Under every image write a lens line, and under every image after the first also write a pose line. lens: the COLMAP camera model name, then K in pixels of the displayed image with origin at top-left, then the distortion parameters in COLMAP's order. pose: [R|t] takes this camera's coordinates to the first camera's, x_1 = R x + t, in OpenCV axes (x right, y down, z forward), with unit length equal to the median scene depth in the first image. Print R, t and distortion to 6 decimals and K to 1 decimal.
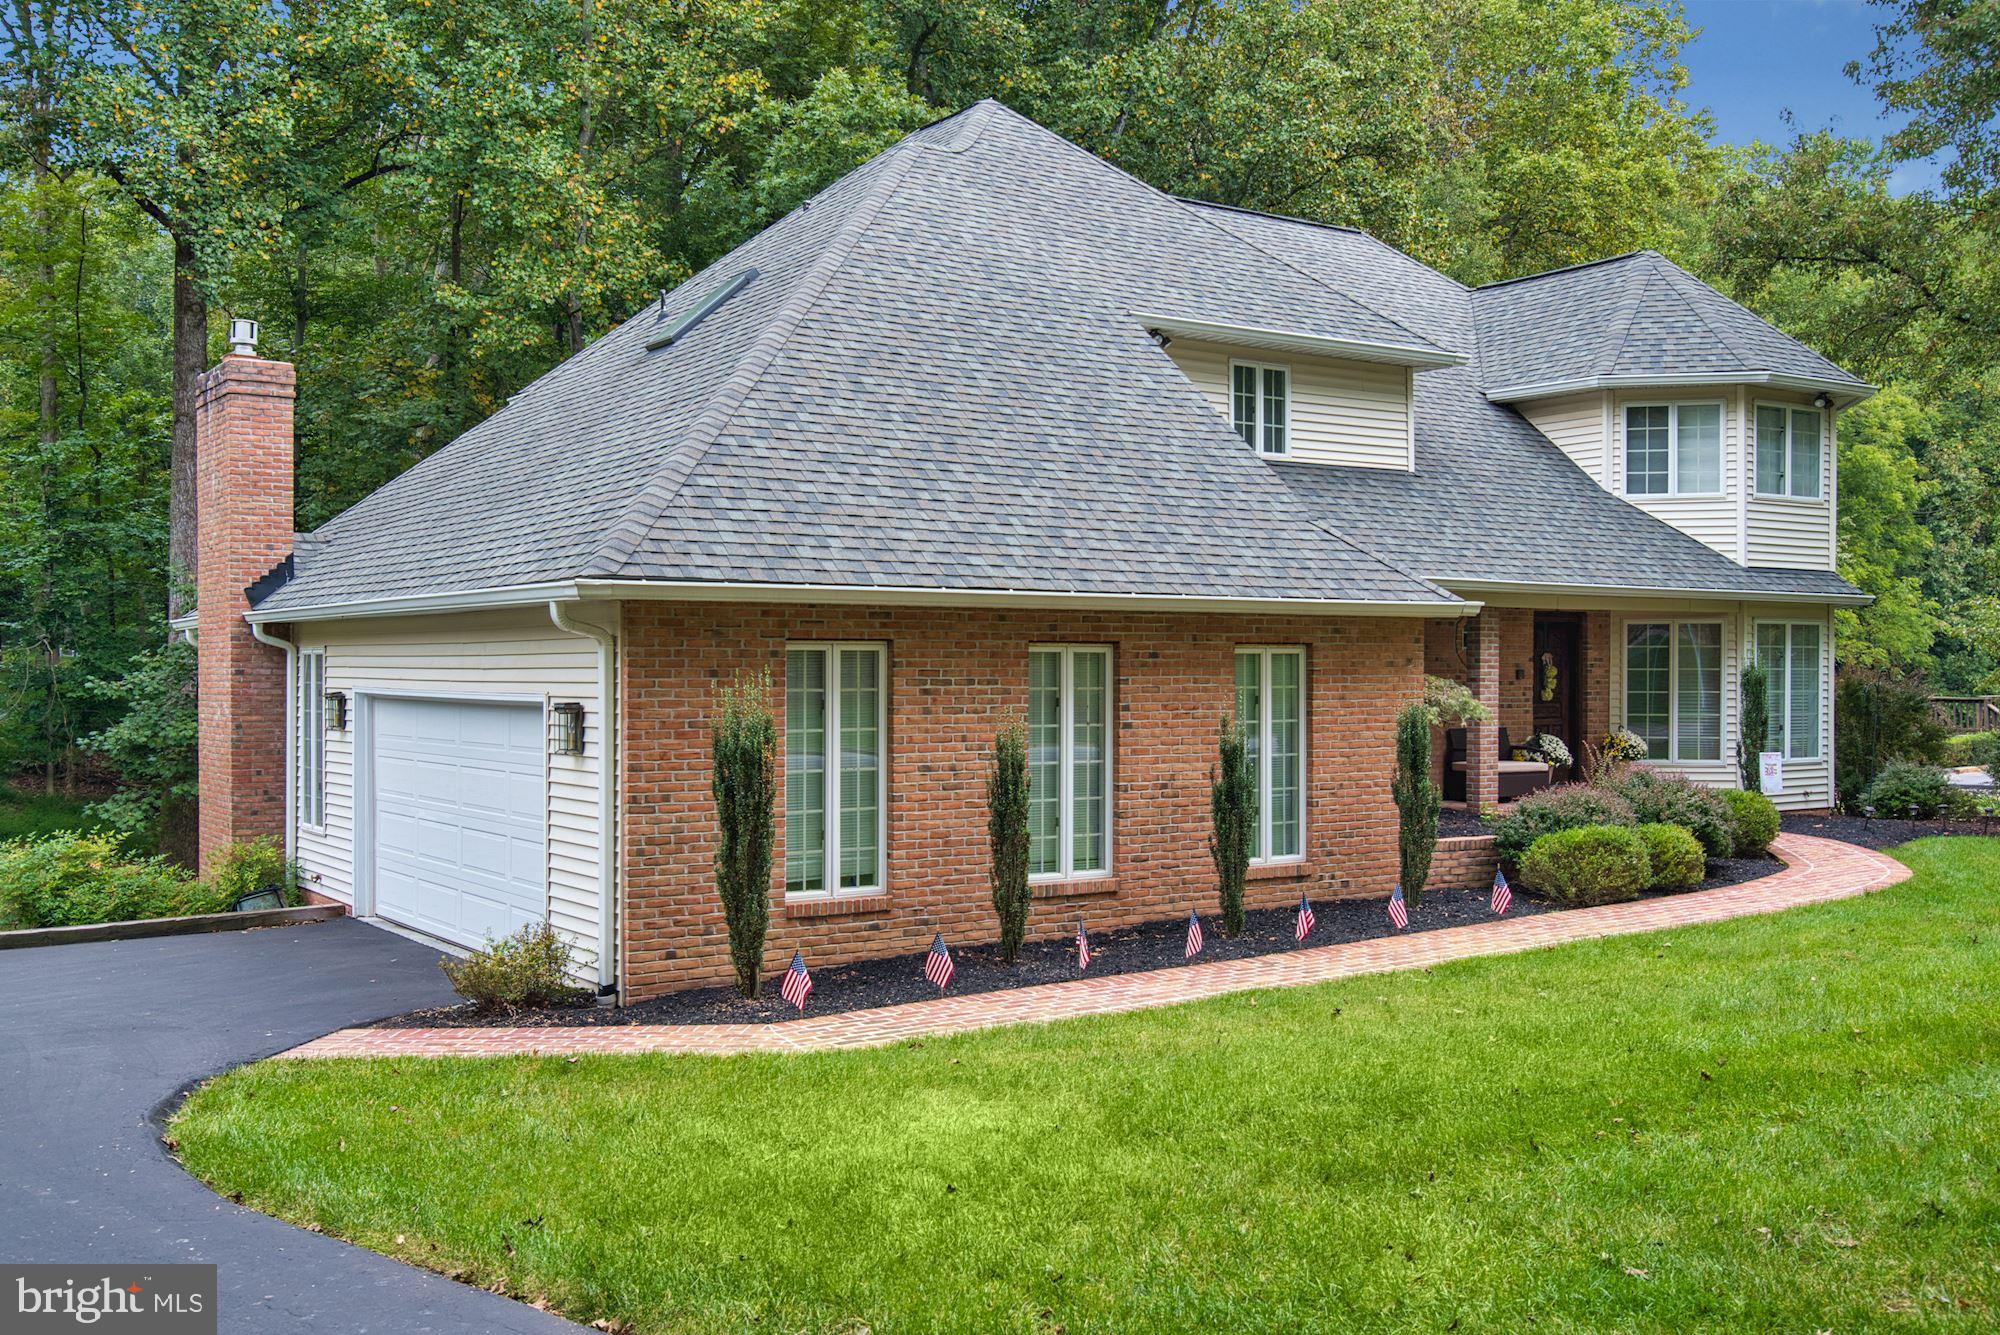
lens RADIAL K [[1887.6, 0, 1001.3], [0, 1887.6, 733.9], [0, 0, 1]] dist [-0.006452, -0.008922]
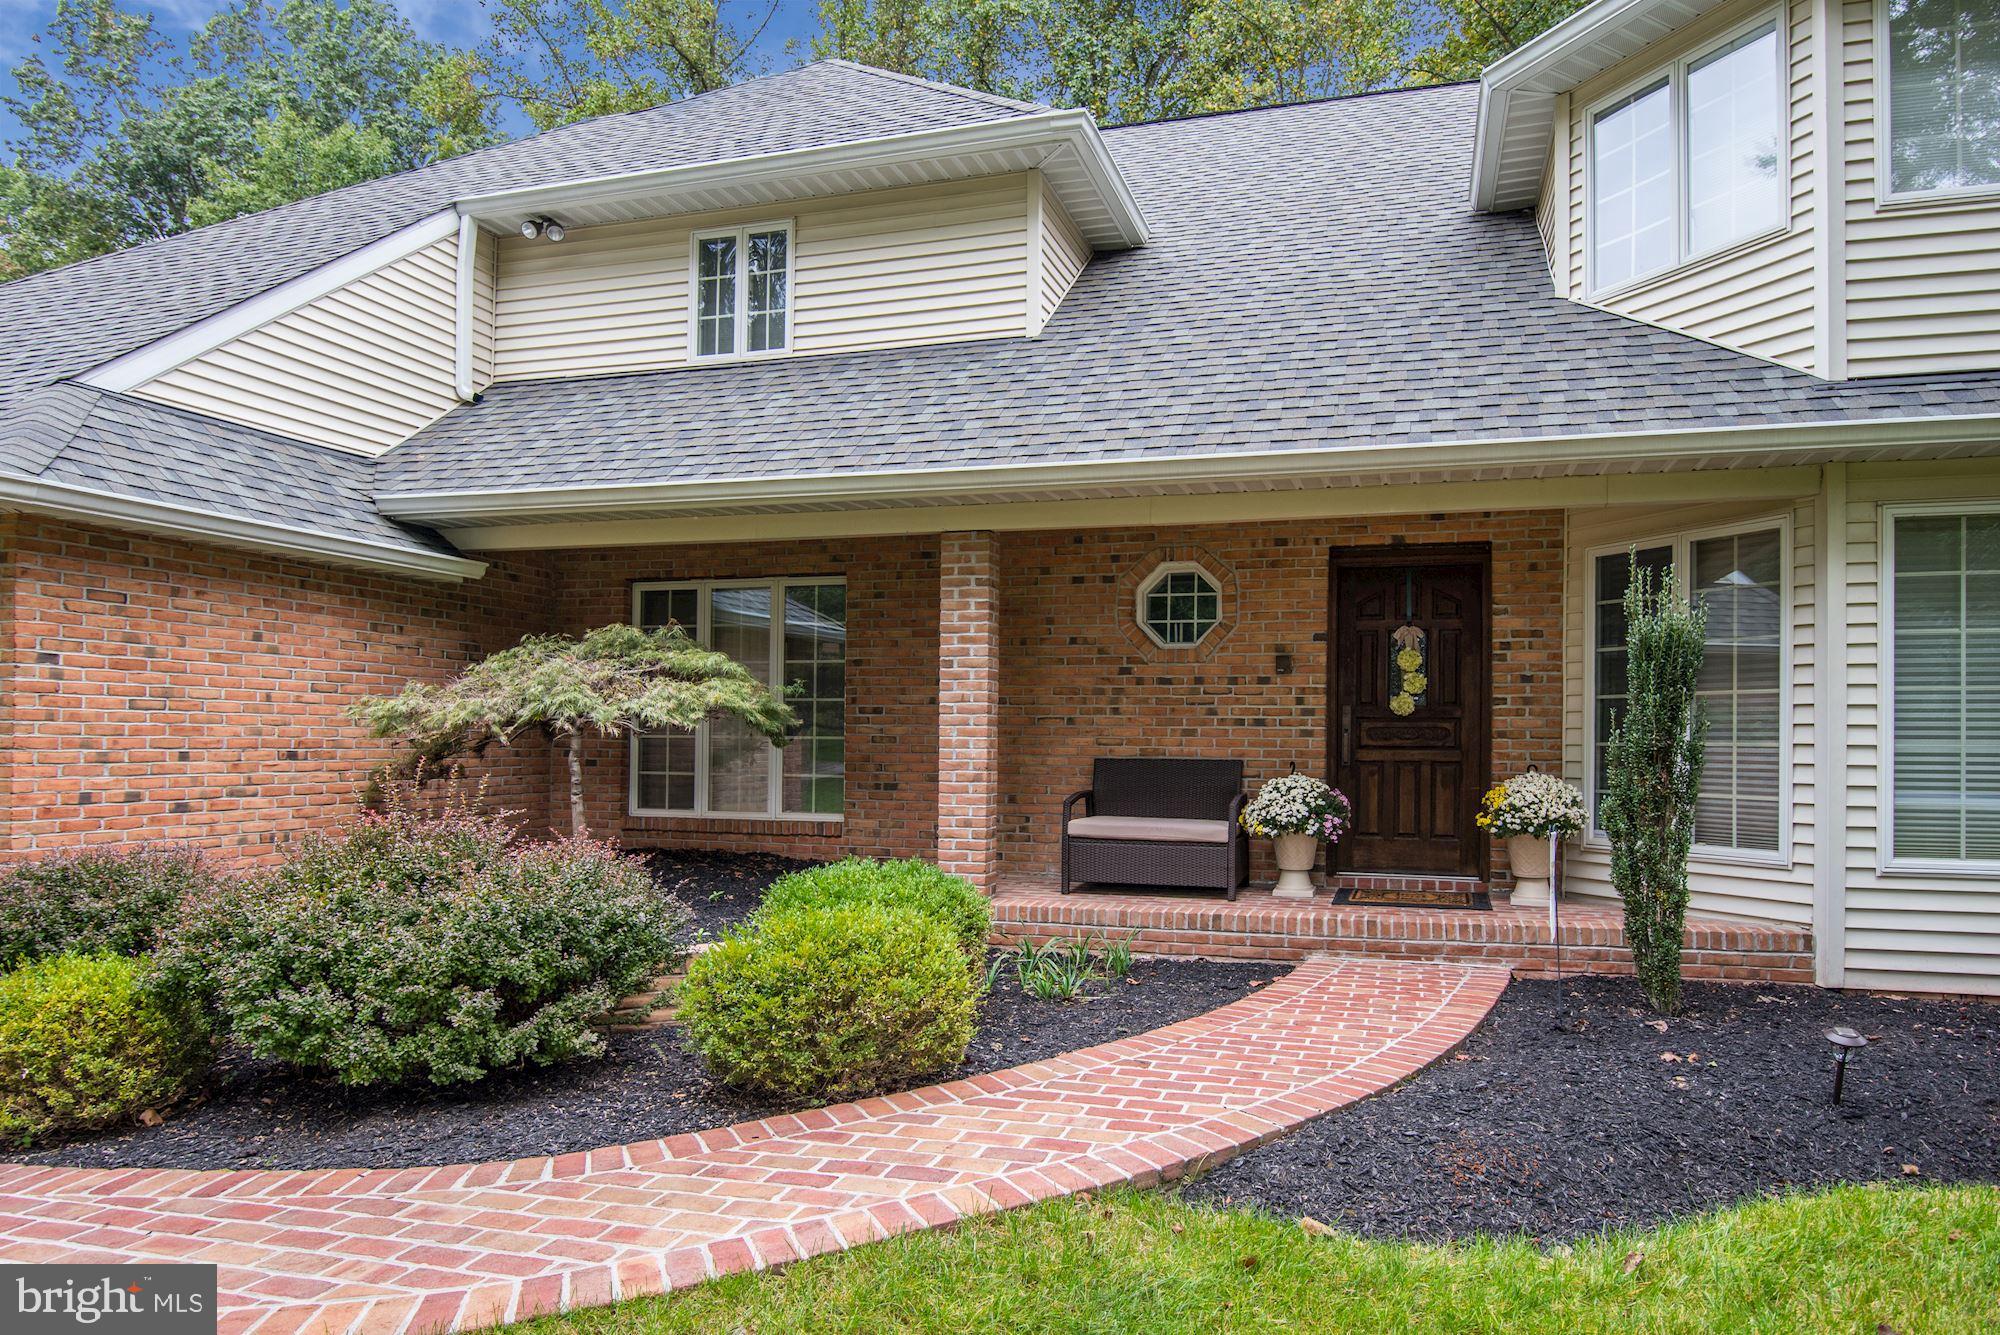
lens RADIAL K [[1217.8, 0, 991.2], [0, 1217.8, 735.9], [0, 0, 1]] dist [-0.004899, -0.000604]
pose [[0.642203, 0.001456, -0.766533, 0.480992], [-0.034760, 0.999025, -0.027224, 0.001592], [0.765746, 0.044128, 0.641627, 0.697779]]
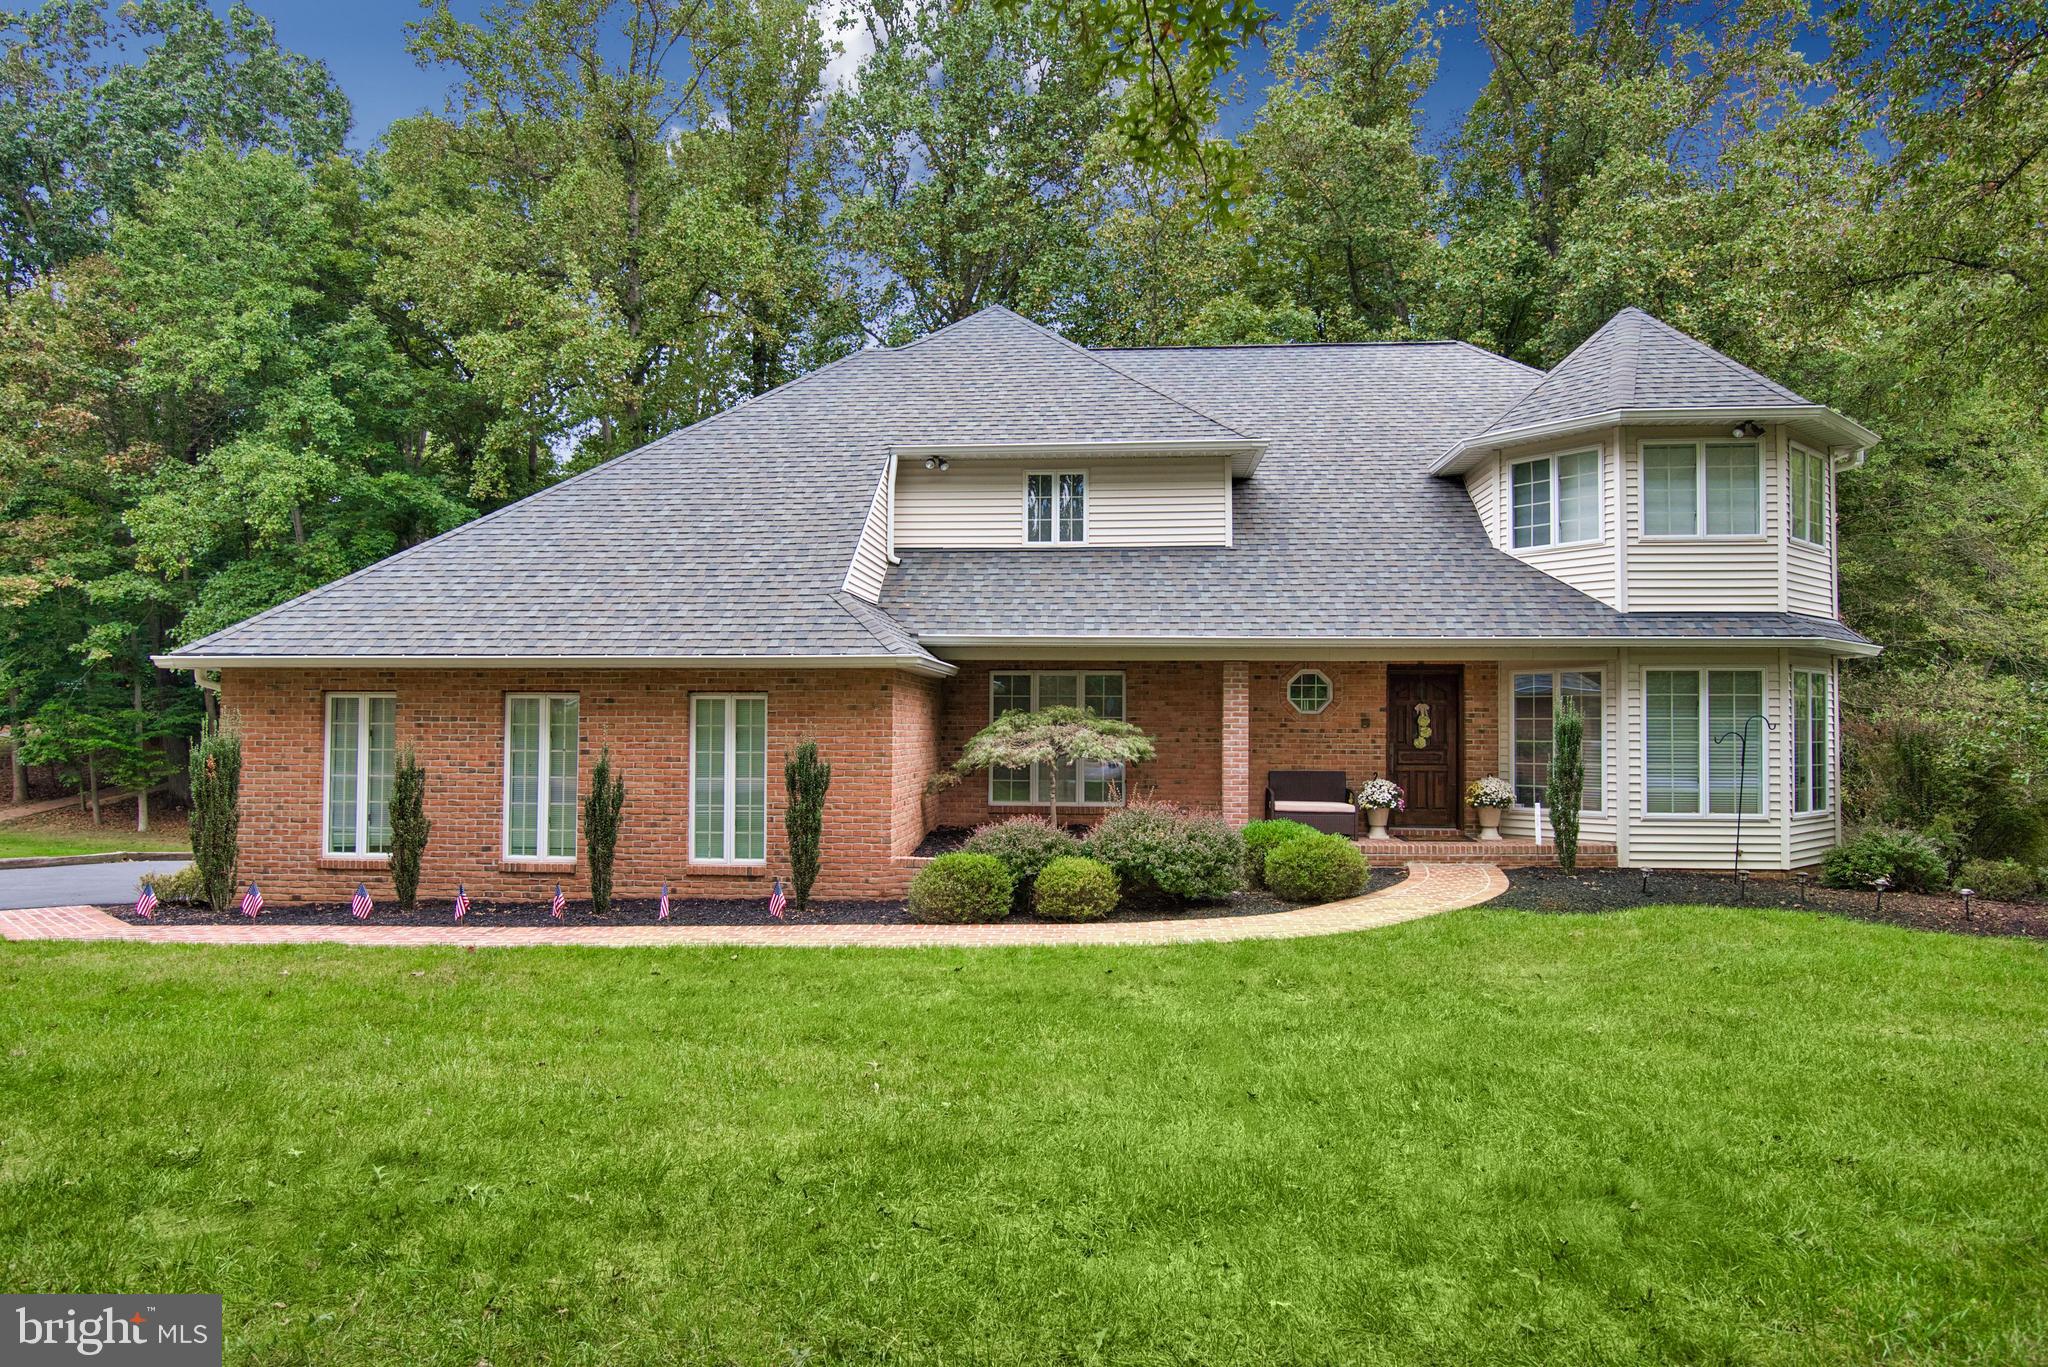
lens RADIAL K [[1236.8, 0, 971.7], [0, 1236.8, 714.3], [0, 0, 1]] dist [-0.006100, 0.000503]
pose [[0.779297, -0.004334, -0.626640, 0.533225], [-0.026679, 0.998840, -0.040087, -0.002011], [0.626087, 0.047958, 0.778277, 0.300682]]
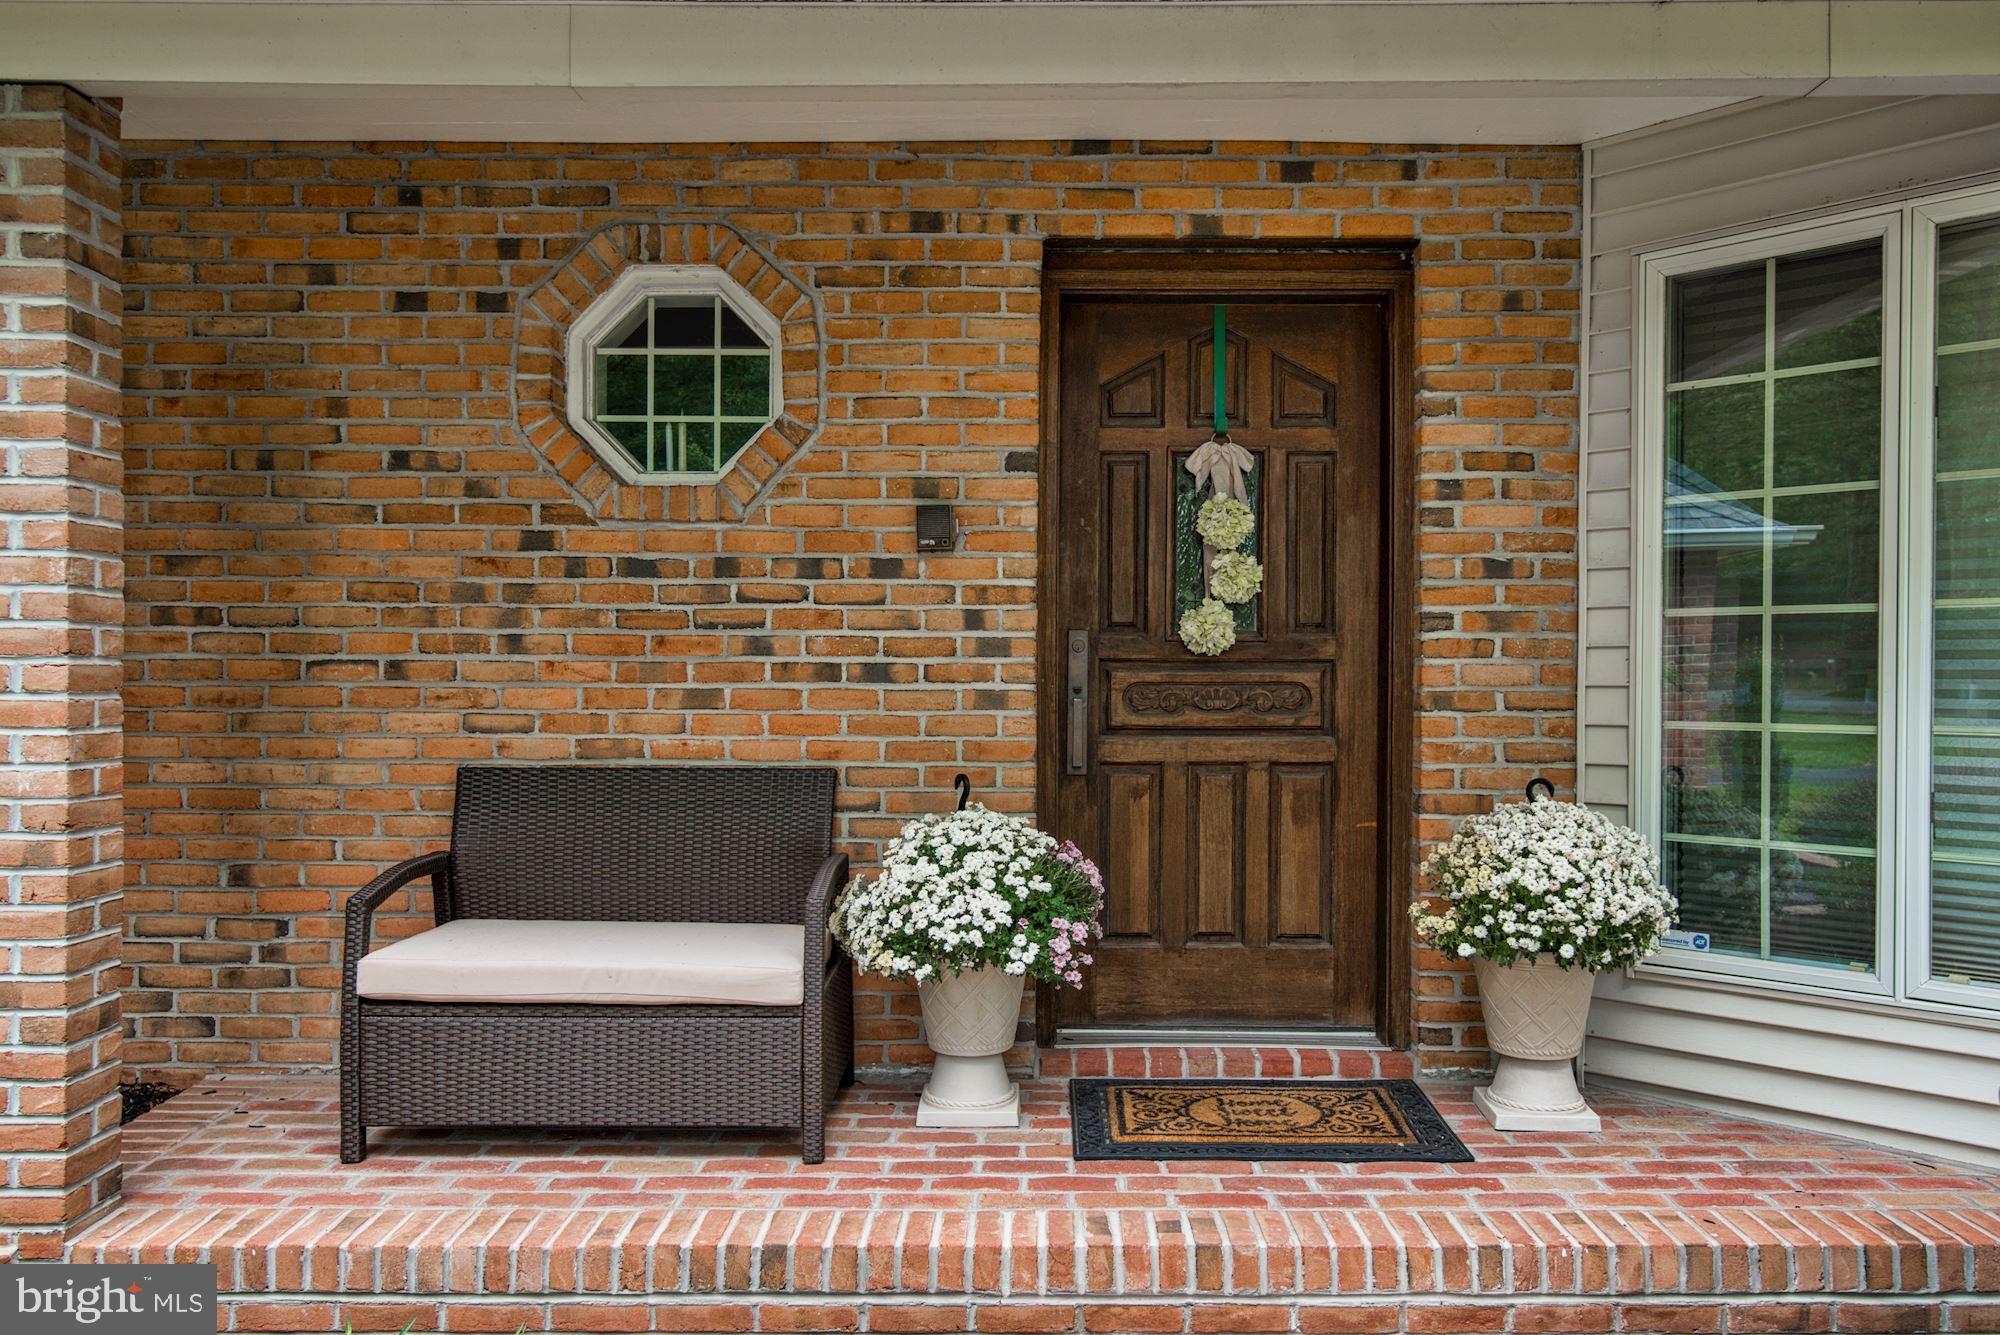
lens RADIAL K [[1679.4, 0, 925.1], [0, 1679.4, 705.4], [0, 0, 1]] dist [0.012202, 0.002076]
pose [[0.824552, 0.012408, -0.565649, 0.376903], [-0.021995, 0.999707, -0.010133, -0.008844], [0.565358, 0.020797, 0.824584, 0.824266]]
